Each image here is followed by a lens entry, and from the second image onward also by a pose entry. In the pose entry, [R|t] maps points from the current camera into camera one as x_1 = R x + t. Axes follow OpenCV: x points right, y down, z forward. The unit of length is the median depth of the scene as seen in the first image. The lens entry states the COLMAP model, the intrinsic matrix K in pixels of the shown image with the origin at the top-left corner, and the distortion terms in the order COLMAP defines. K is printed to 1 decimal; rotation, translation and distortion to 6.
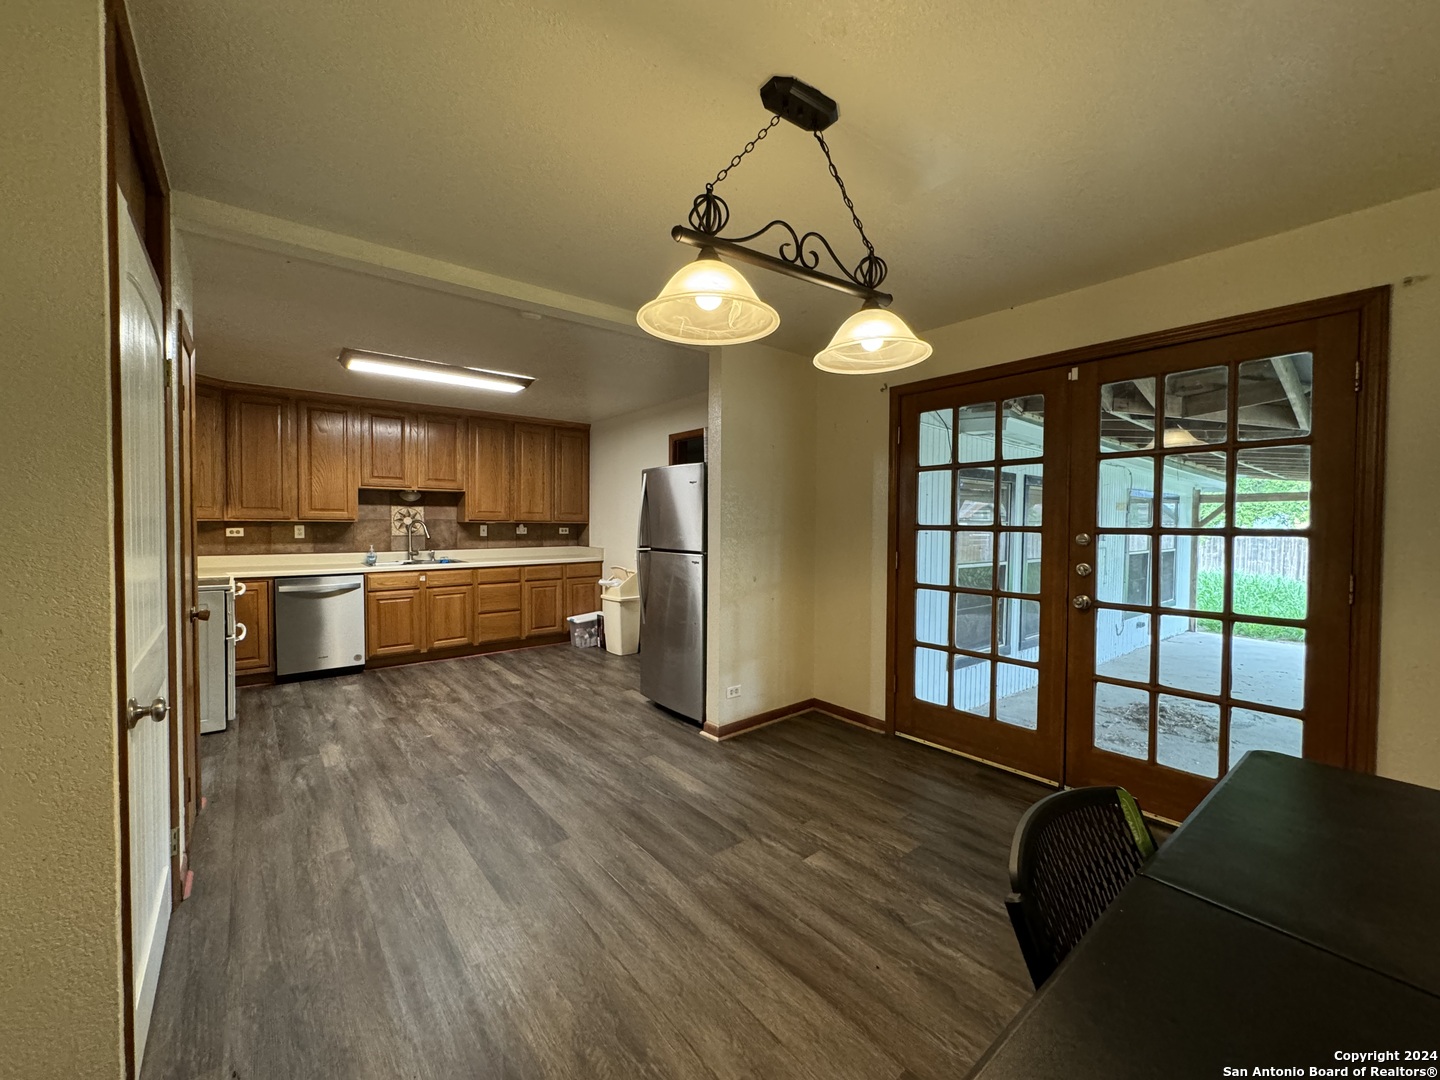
lens RADIAL K [[574.9, 0, 720.0], [0, 574.9, 540.0], [0, 0, 1]] dist [-0.004080, 0.000776]
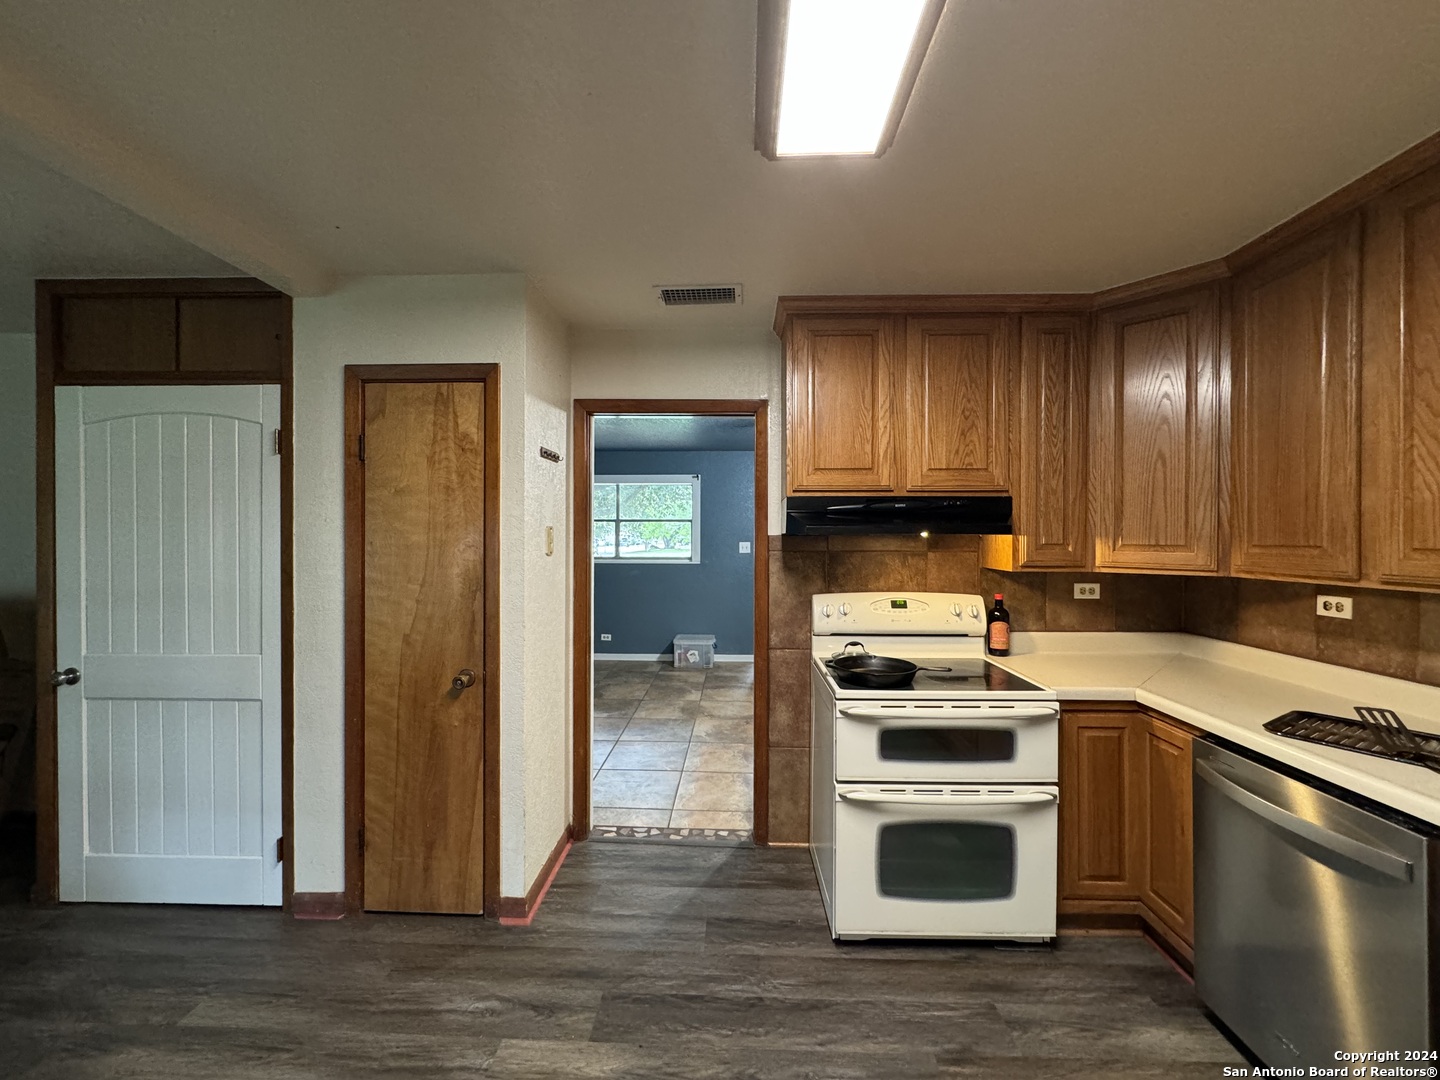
lens RADIAL K [[574.9, 0, 720.0], [0, 574.9, 540.0], [0, 0, 1]] dist [-0.004080, 0.000776]
pose [[-0.659887, -0.007882, -0.751323, -0.261480], [-0.031332, 0.999364, 0.017035, -0.053593], [0.750711, 0.034782, -0.659714, 0.936347]]
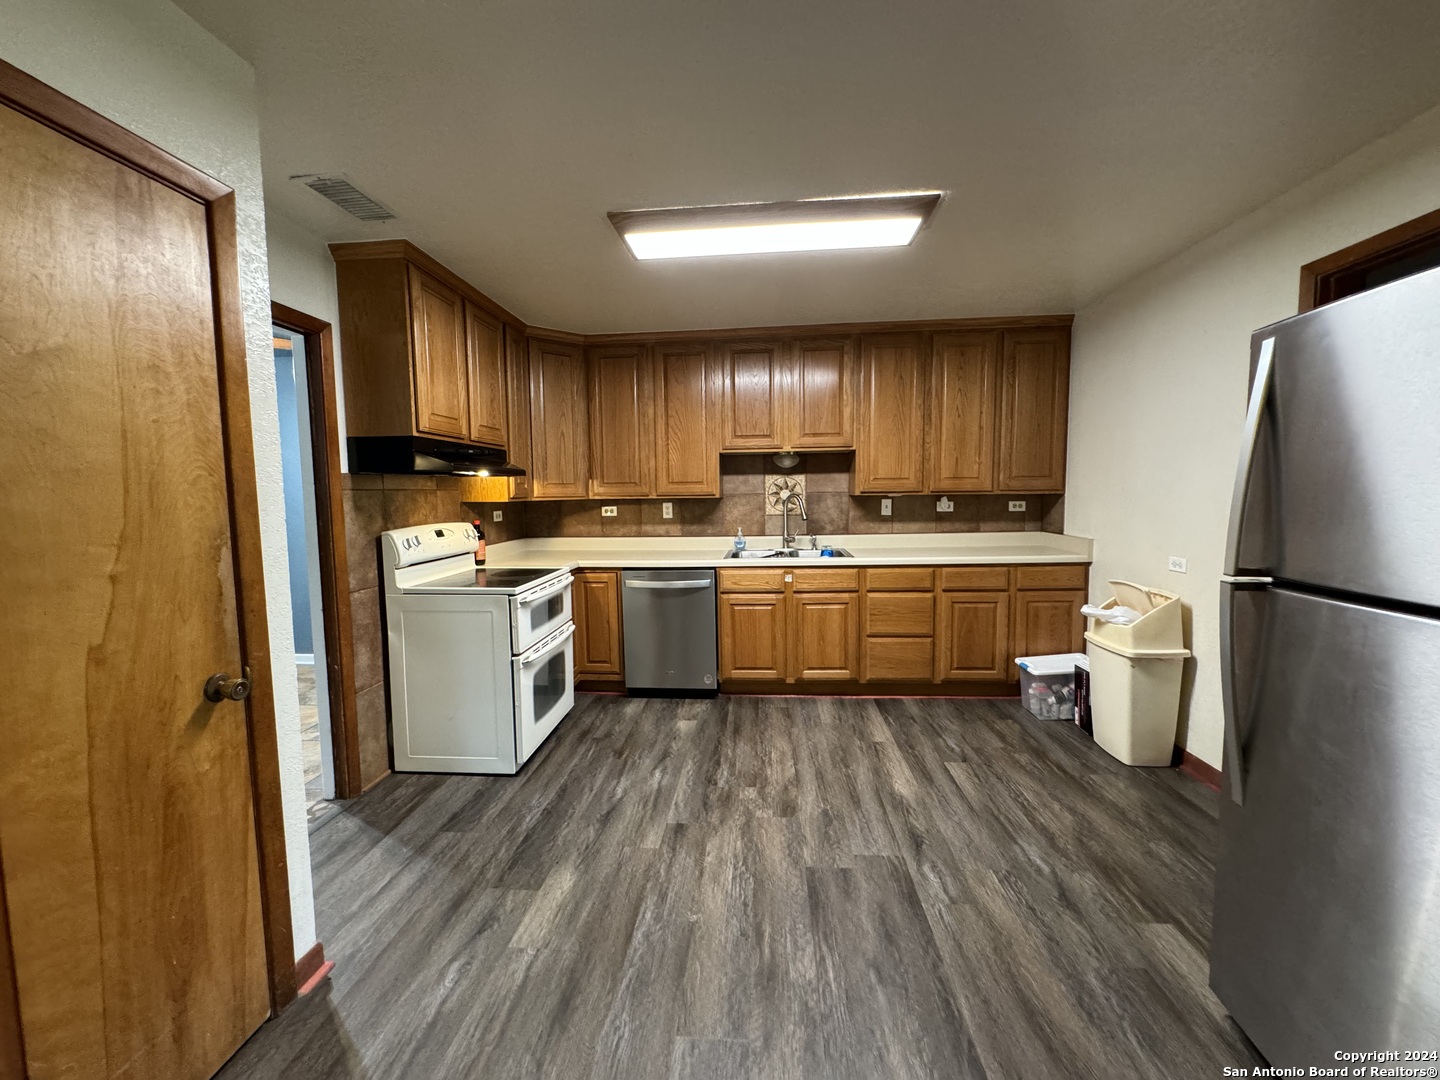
lens RADIAL K [[574.9, 0, 720.0], [0, 574.9, 540.0], [0, 0, 1]] dist [-0.004080, 0.000776]
pose [[0.720313, 0.040290, -0.692478, -0.105500], [-0.000919, 0.998366, 0.057131, -0.020247], [0.693649, -0.040516, 0.719173, 0.476140]]
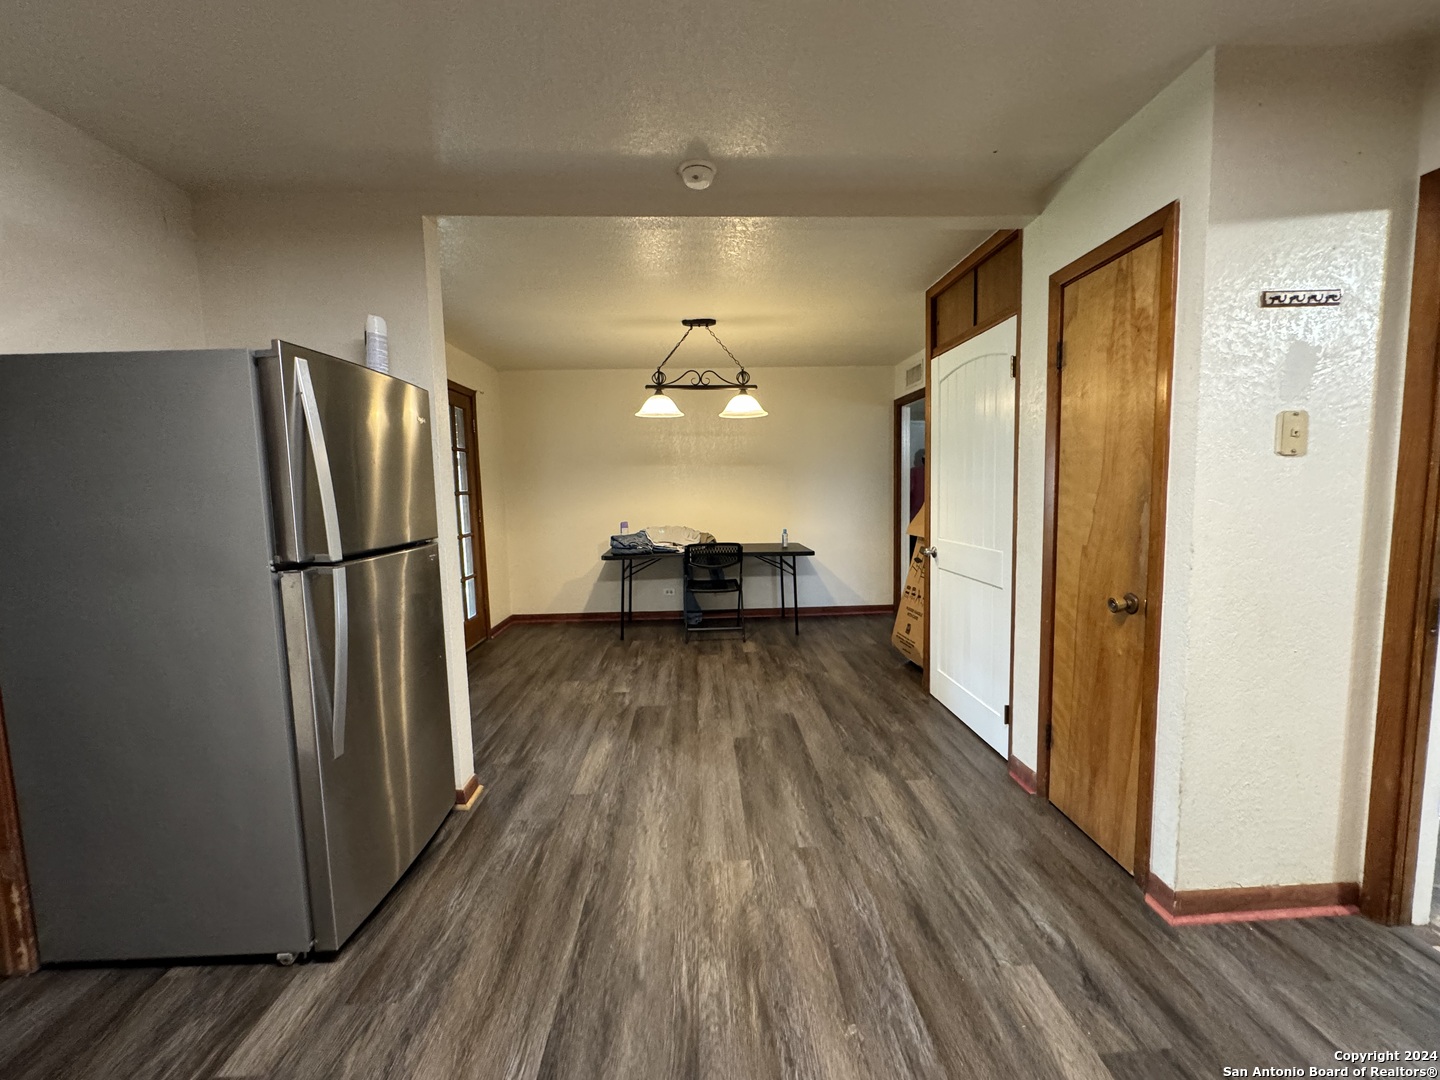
lens RADIAL K [[574.9, 0, 720.0], [0, 574.9, 540.0], [0, 0, 1]] dist [-0.004080, 0.000776]
pose [[-0.798048, -0.046900, 0.600766, -0.473906], [0.034321, 0.991811, 0.123020, -0.031039], [-0.601616, 0.118794, -0.789903, 0.958238]]
